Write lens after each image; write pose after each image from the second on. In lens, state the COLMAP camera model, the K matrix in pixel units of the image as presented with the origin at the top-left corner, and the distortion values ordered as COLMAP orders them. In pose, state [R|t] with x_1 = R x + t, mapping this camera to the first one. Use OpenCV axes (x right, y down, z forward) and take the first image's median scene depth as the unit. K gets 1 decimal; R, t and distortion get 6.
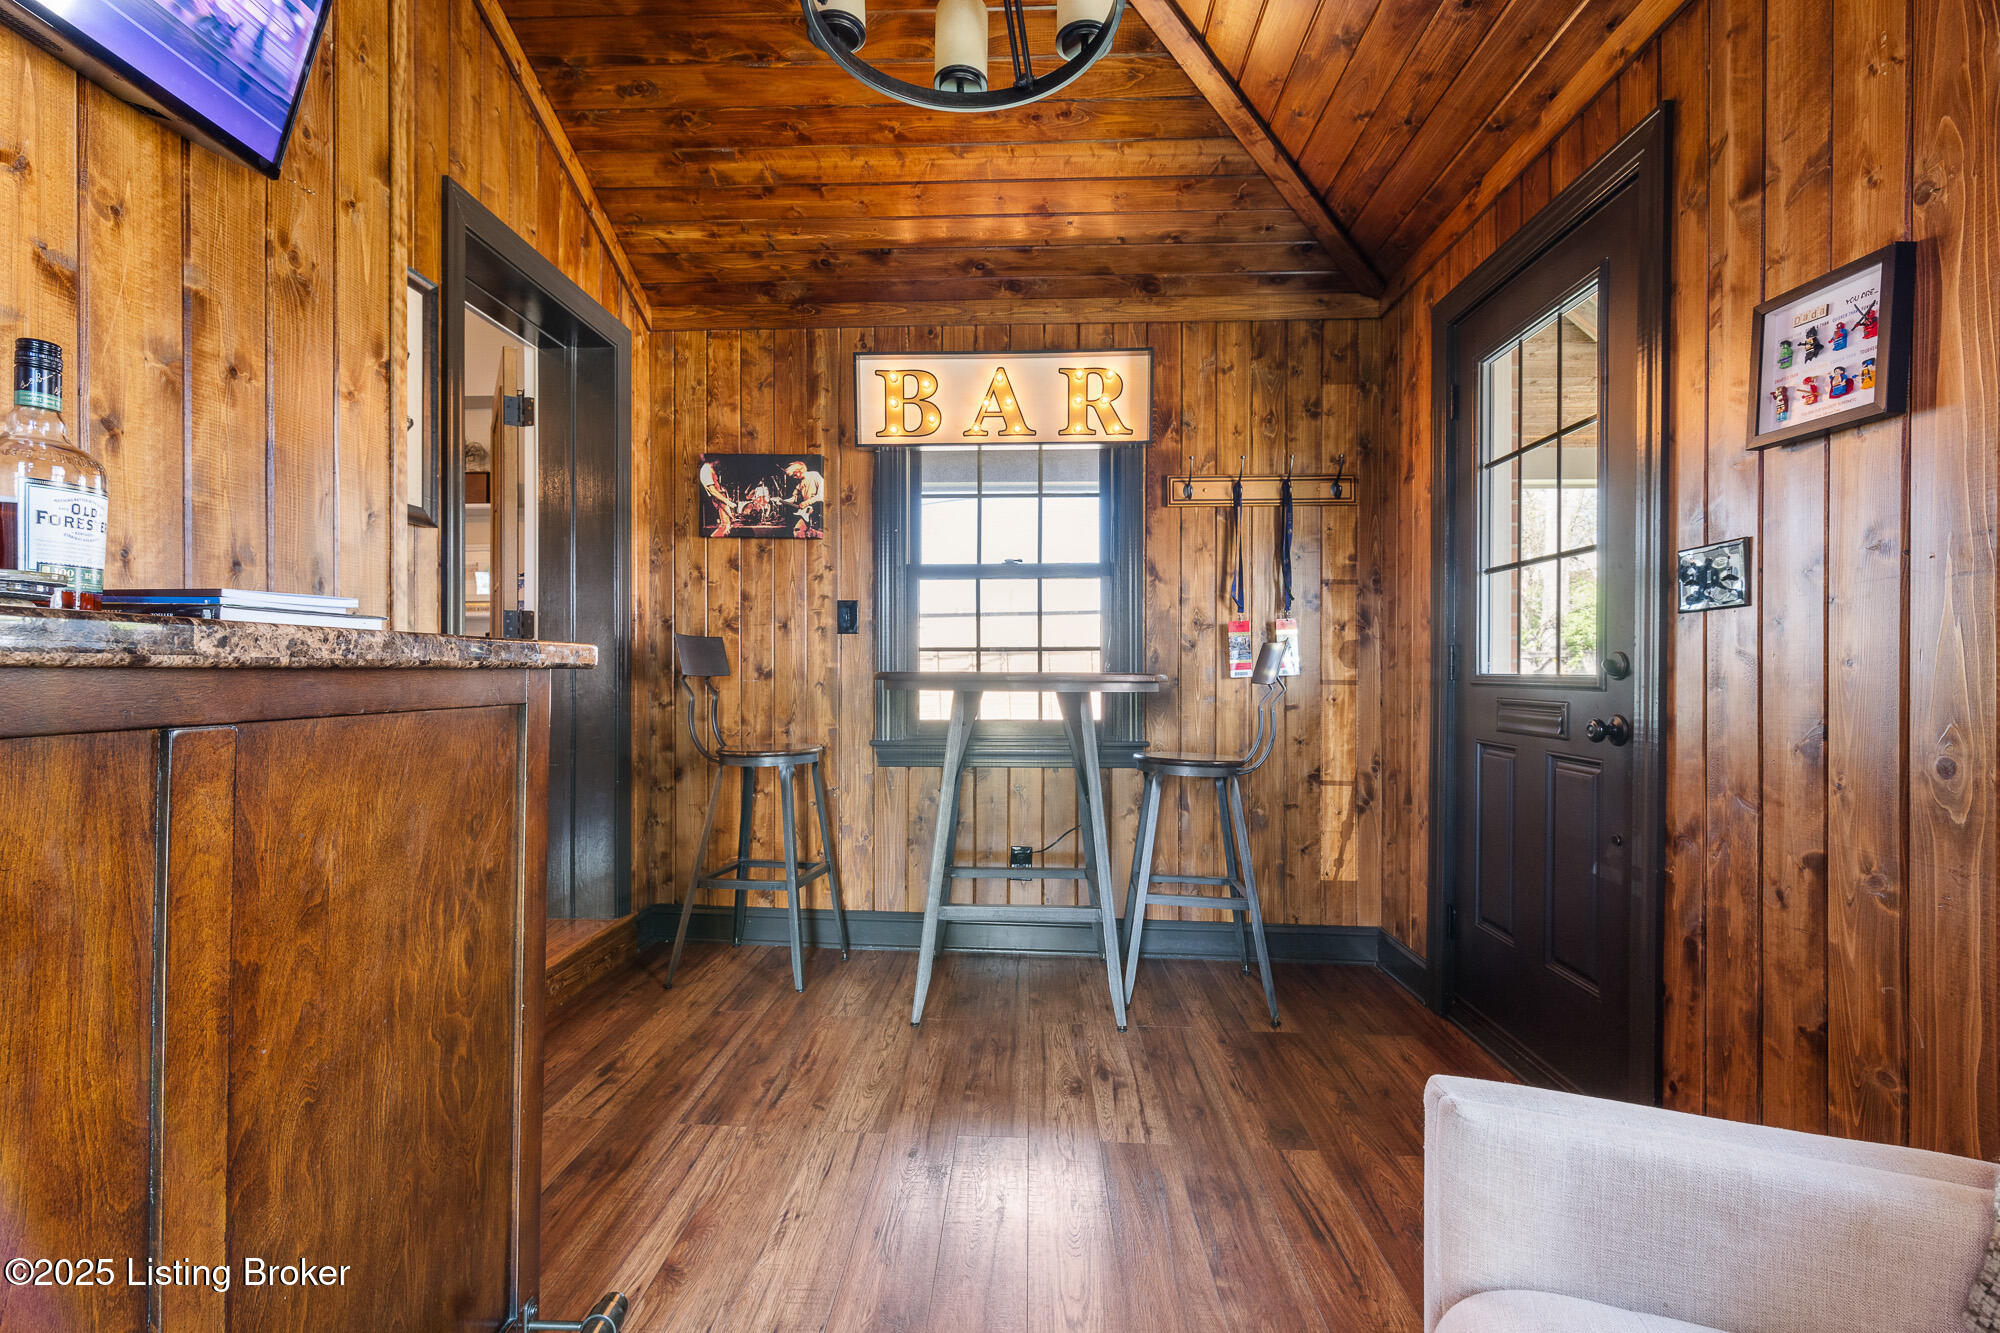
lens RADIAL K [[858.8, 0, 1002.5], [0, 858.8, 672.5], [0, 0, 1]] dist [0.000621, -0.001039]
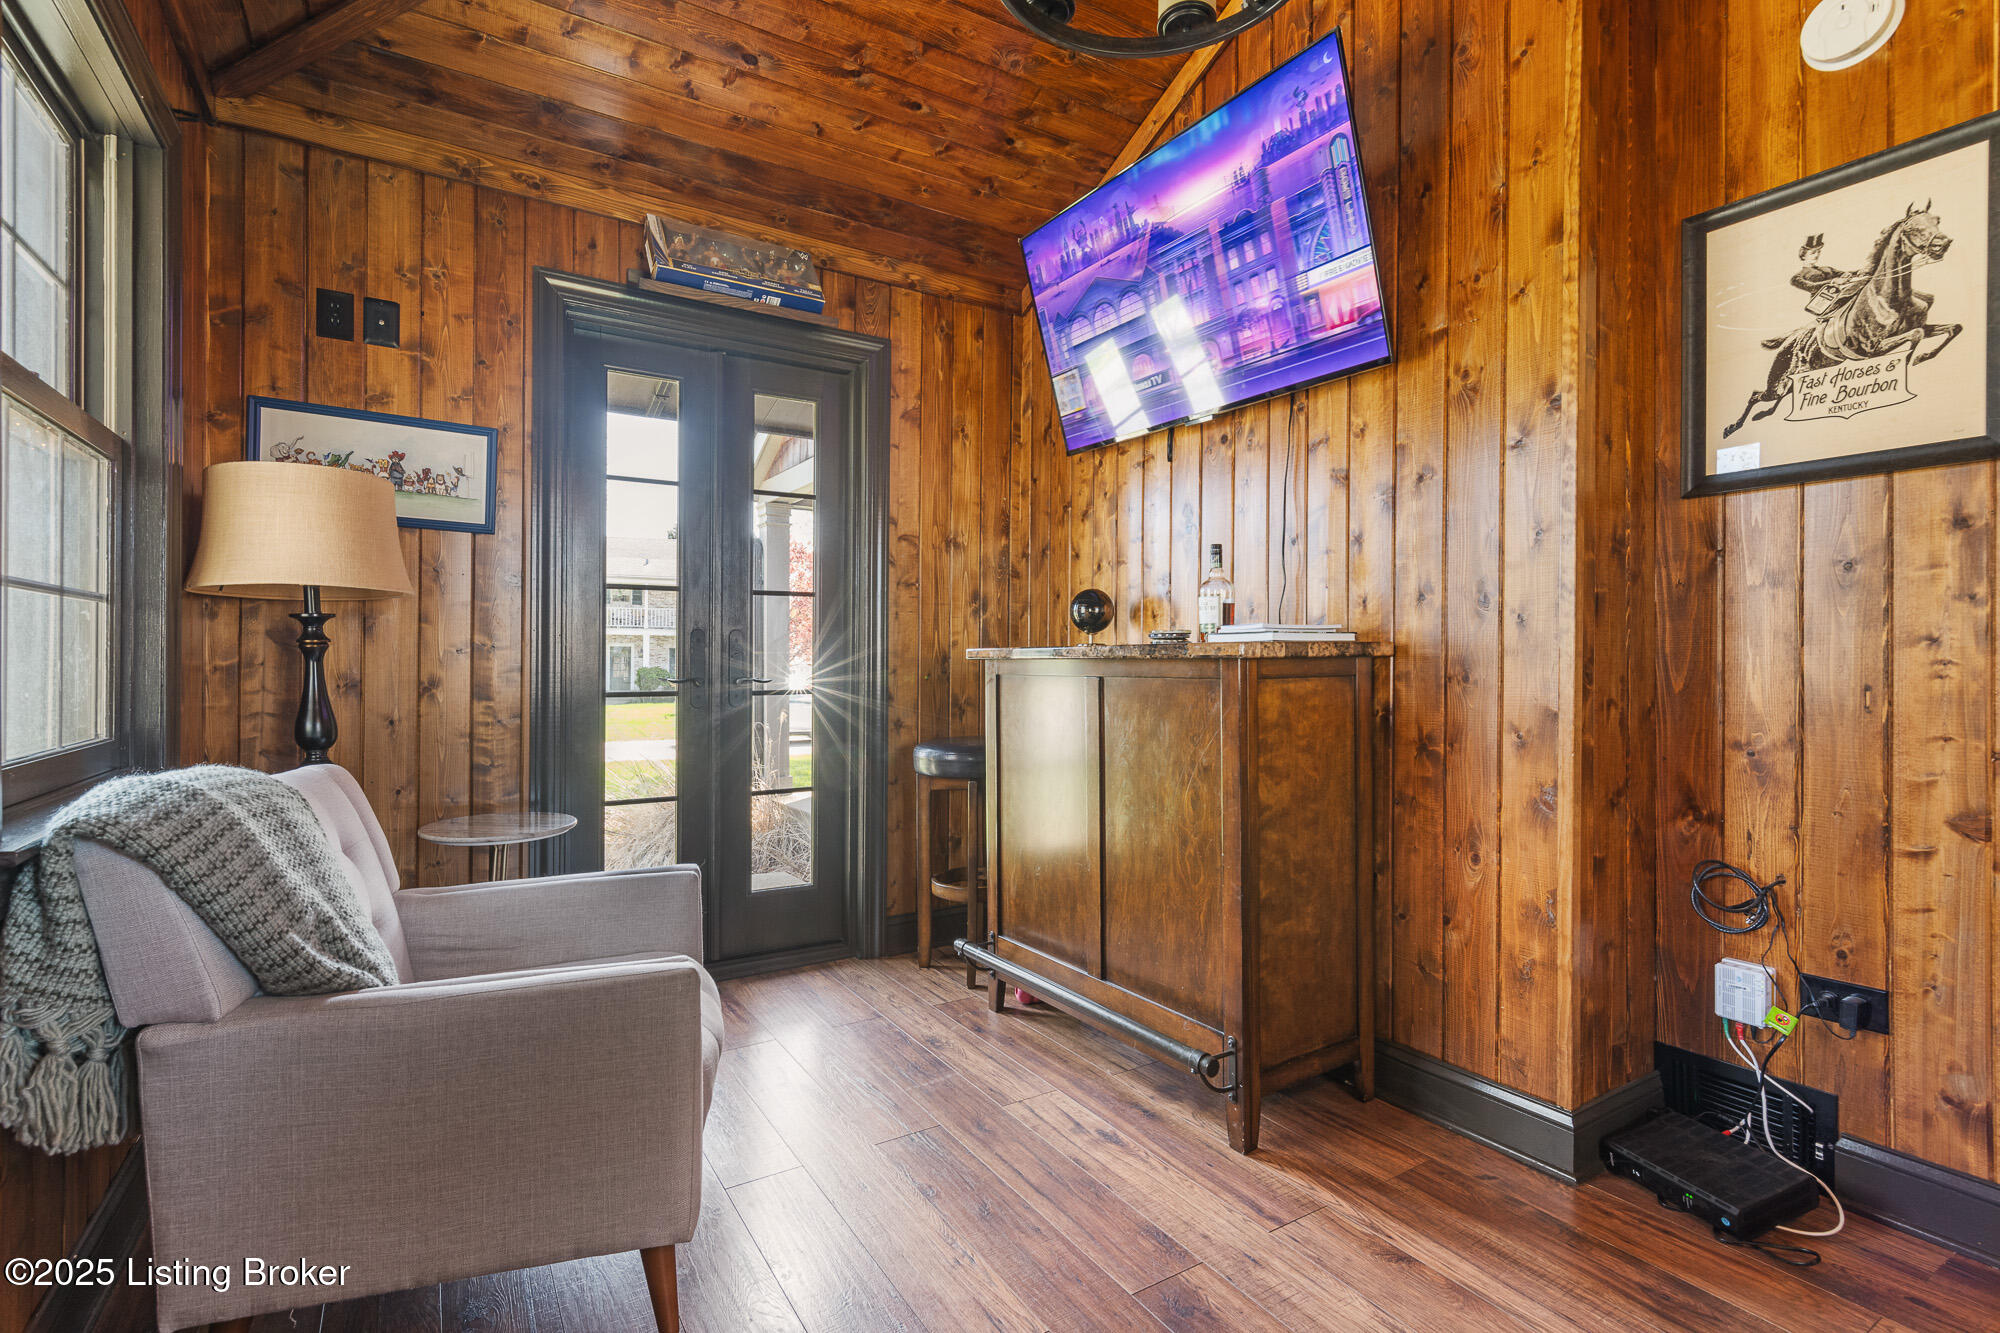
lens RADIAL K [[909.1, 0, 998.3], [0, 909.1, 663.0], [0, 0, 1]] dist [0.003312, 0.000705]
pose [[-0.820608, -0.011198, -0.571382, 0.738343], [-0.009659, 0.999937, -0.005724, 0.018321], [0.571410, 0.000821, -0.820664, 1.937458]]
